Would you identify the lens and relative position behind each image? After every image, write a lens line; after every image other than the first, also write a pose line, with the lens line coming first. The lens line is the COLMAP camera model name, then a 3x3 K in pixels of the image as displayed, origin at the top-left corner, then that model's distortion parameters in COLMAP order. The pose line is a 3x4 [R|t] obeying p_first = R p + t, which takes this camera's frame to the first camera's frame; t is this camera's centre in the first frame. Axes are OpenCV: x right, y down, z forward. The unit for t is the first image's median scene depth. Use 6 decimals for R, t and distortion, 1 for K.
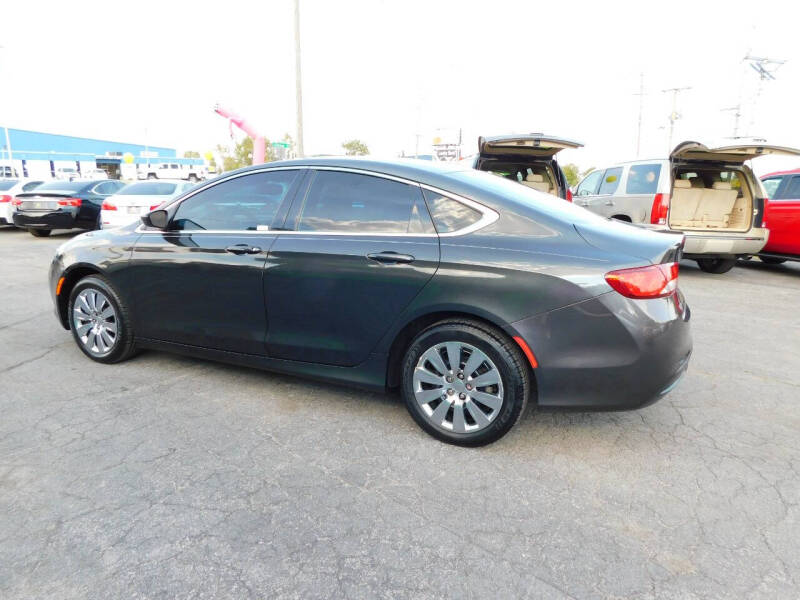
lens RADIAL K [[551.4, 0, 405.9], [0, 551.4, 304.0], [0, 0, 1]] dist [-0.083260, 0.071551]
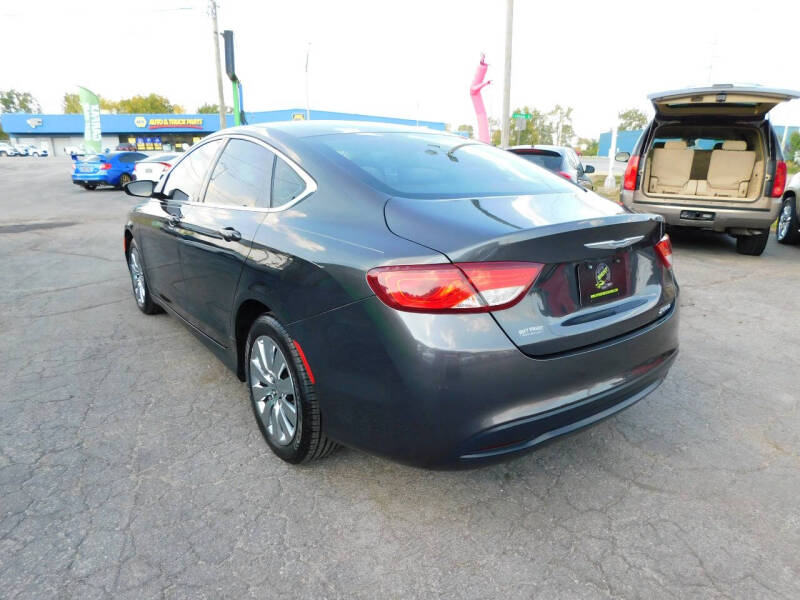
lens RADIAL K [[551.4, 0, 405.9], [0, 551.4, 304.0], [0, 0, 1]] dist [-0.083260, 0.071551]
pose [[0.876715, 0.114509, -0.467182, 0.479325], [-0.092901, 0.993273, 0.069119, -0.042570], [0.471954, -0.017196, 0.881456, 0.257617]]
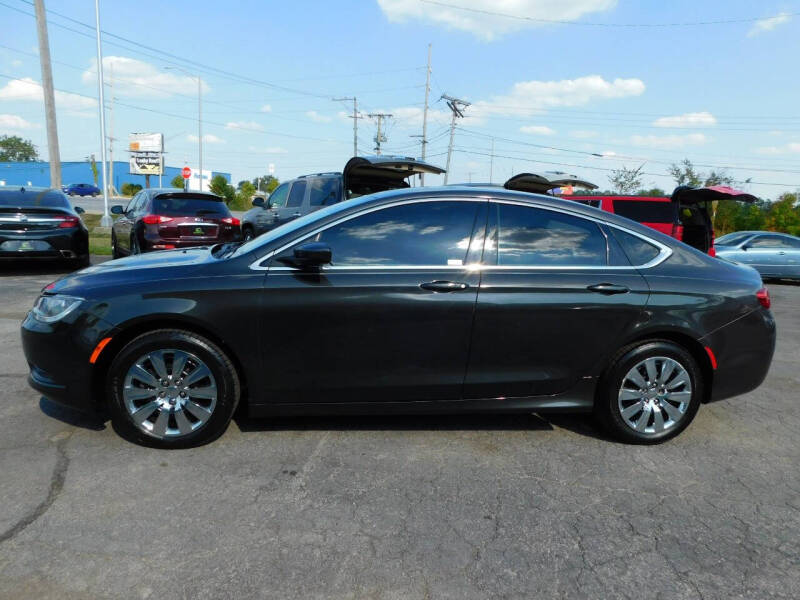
lens RADIAL K [[551.4, 0, 405.9], [0, 551.4, 304.0], [0, 0, 1]] dist [-0.083260, 0.071551]
pose [[0.844219, -0.071280, 0.531237, -0.716239], [0.081784, 0.996643, 0.003760, -0.068016], [-0.529722, 0.040273, 0.847215, 0.218302]]
